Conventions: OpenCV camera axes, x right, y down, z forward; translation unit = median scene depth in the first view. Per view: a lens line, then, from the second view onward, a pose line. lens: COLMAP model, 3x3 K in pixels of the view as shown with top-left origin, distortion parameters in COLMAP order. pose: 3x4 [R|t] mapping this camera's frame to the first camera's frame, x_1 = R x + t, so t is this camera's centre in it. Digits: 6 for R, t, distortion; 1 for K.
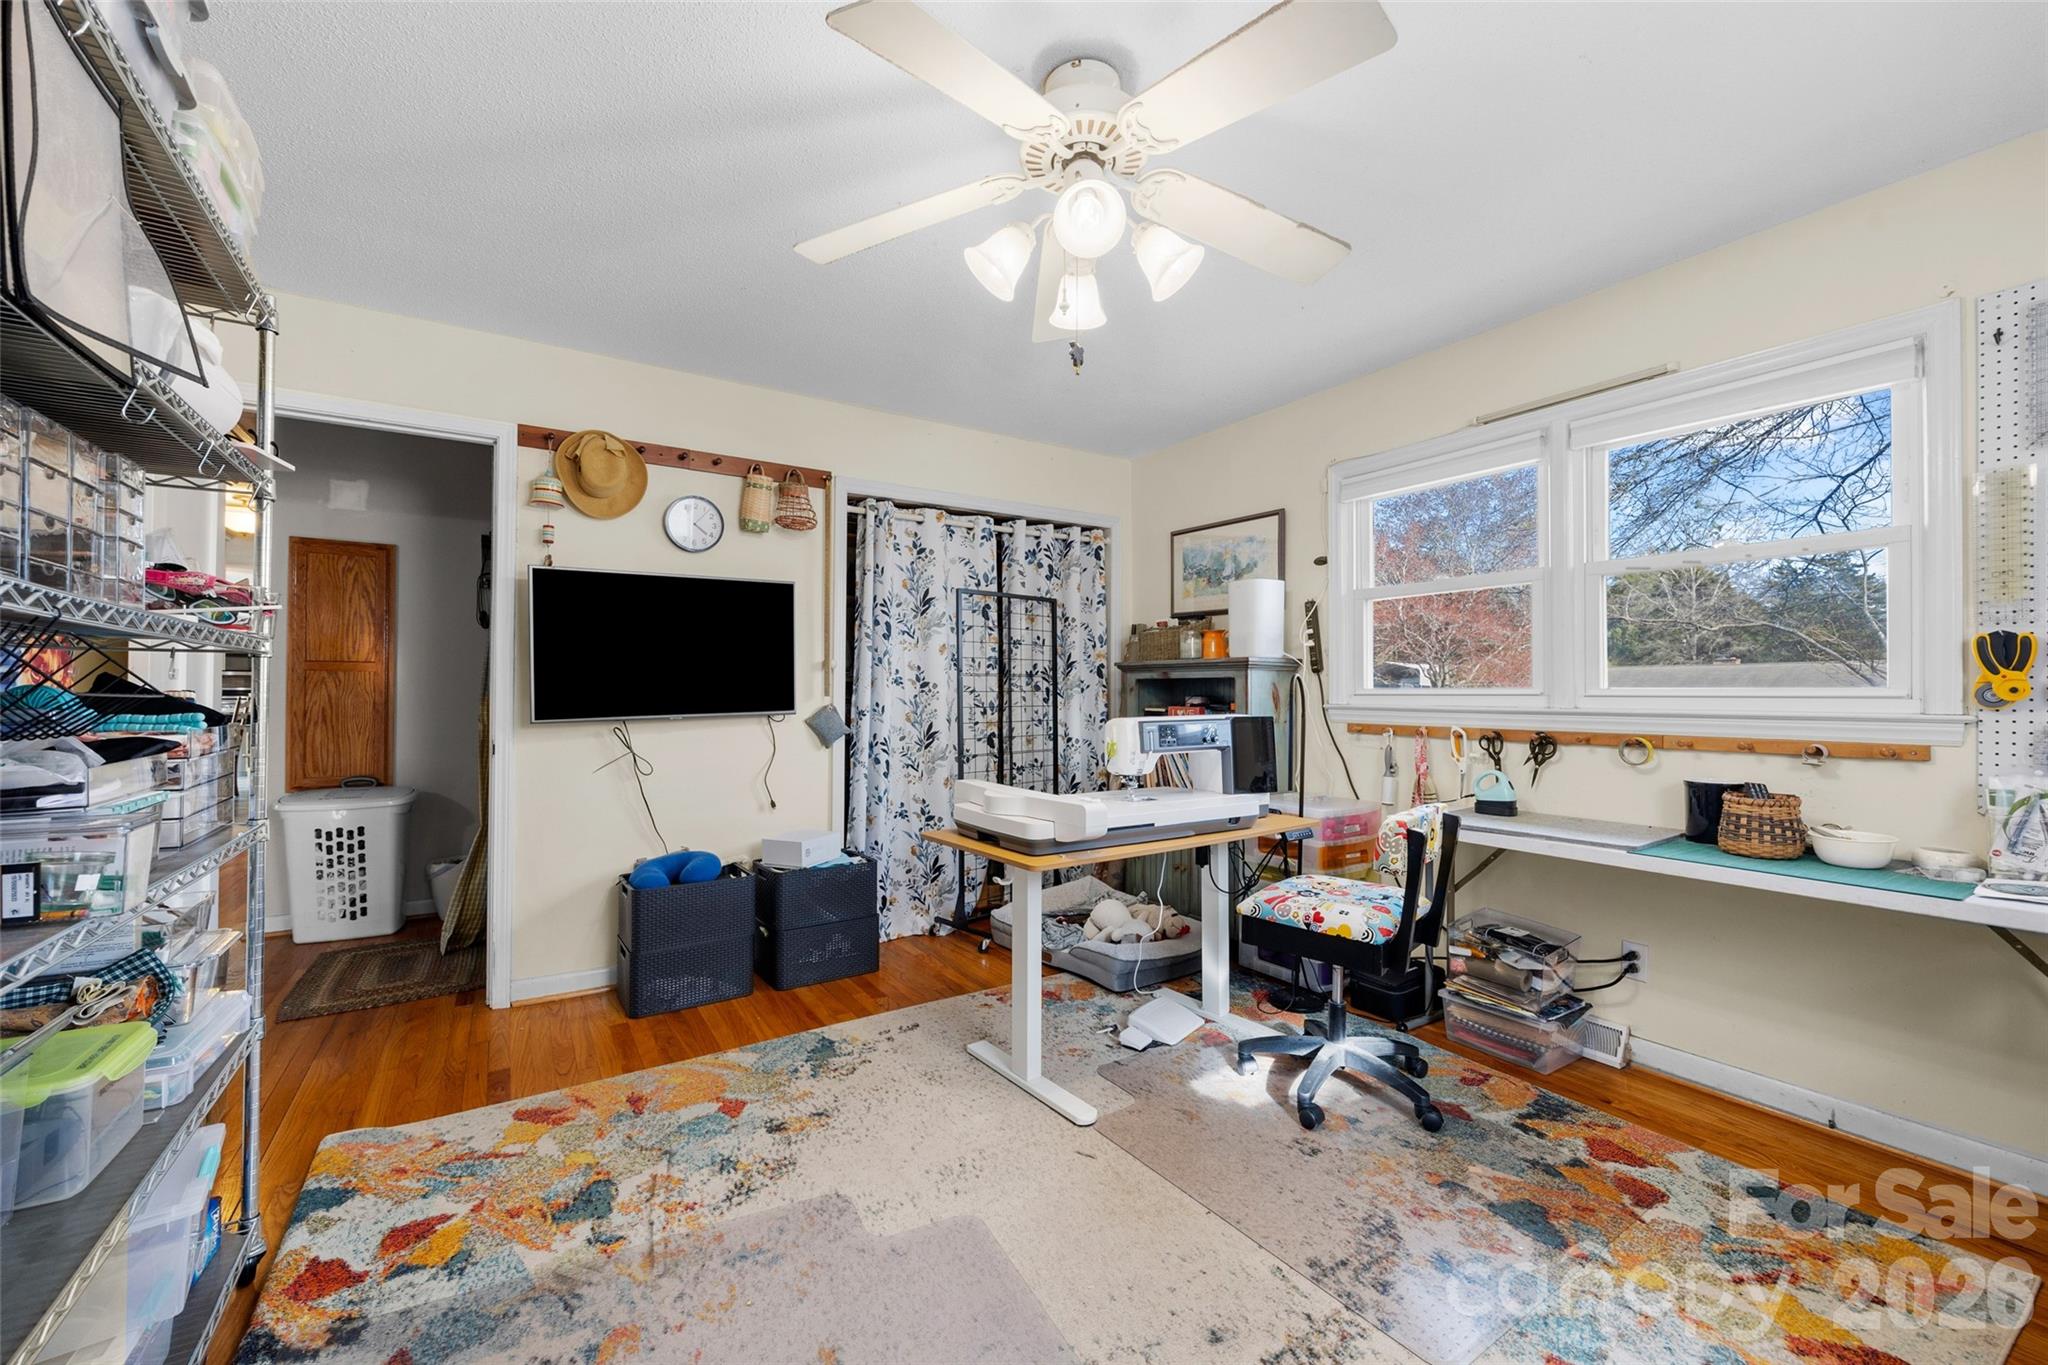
lens RADIAL K [[816.4, 0, 1035.4], [0, 816.4, 688.4], [0, 0, 1]] dist [0.002673, 0.000144]
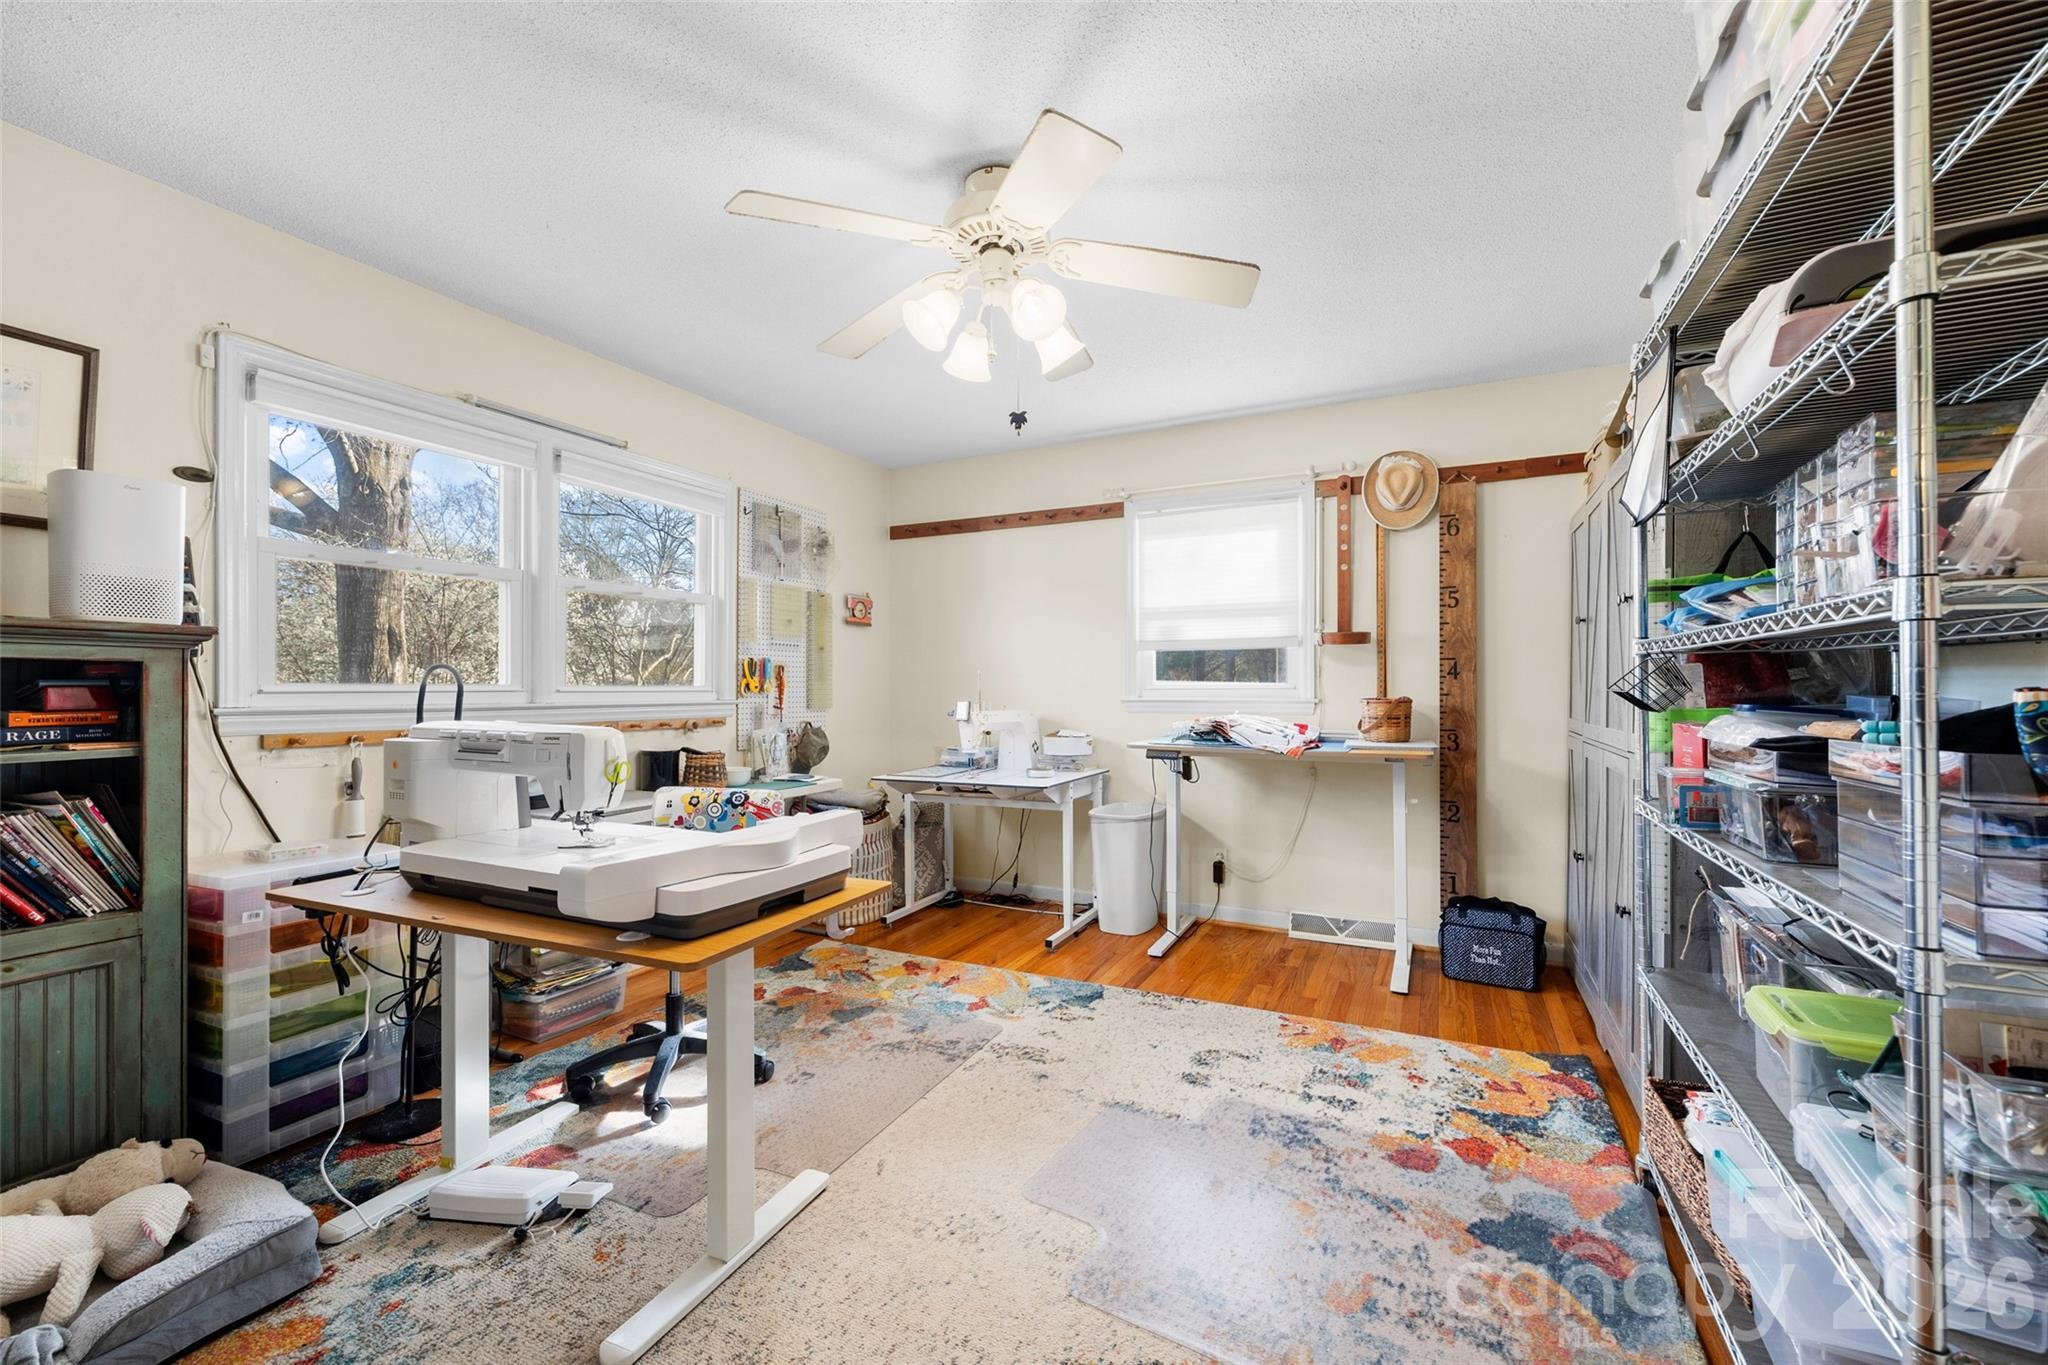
lens RADIAL K [[816.4, 0, 1035.5], [0, 816.4, 683.4], [0, 0, 1]] dist [0.002673, 0.000144]
pose [[-0.509977, 0.005116, 0.860173, -0.891891], [-0.004638, 0.999951, -0.008697, 0.005232], [-0.860176, -0.008425, -0.509928, 1.377963]]
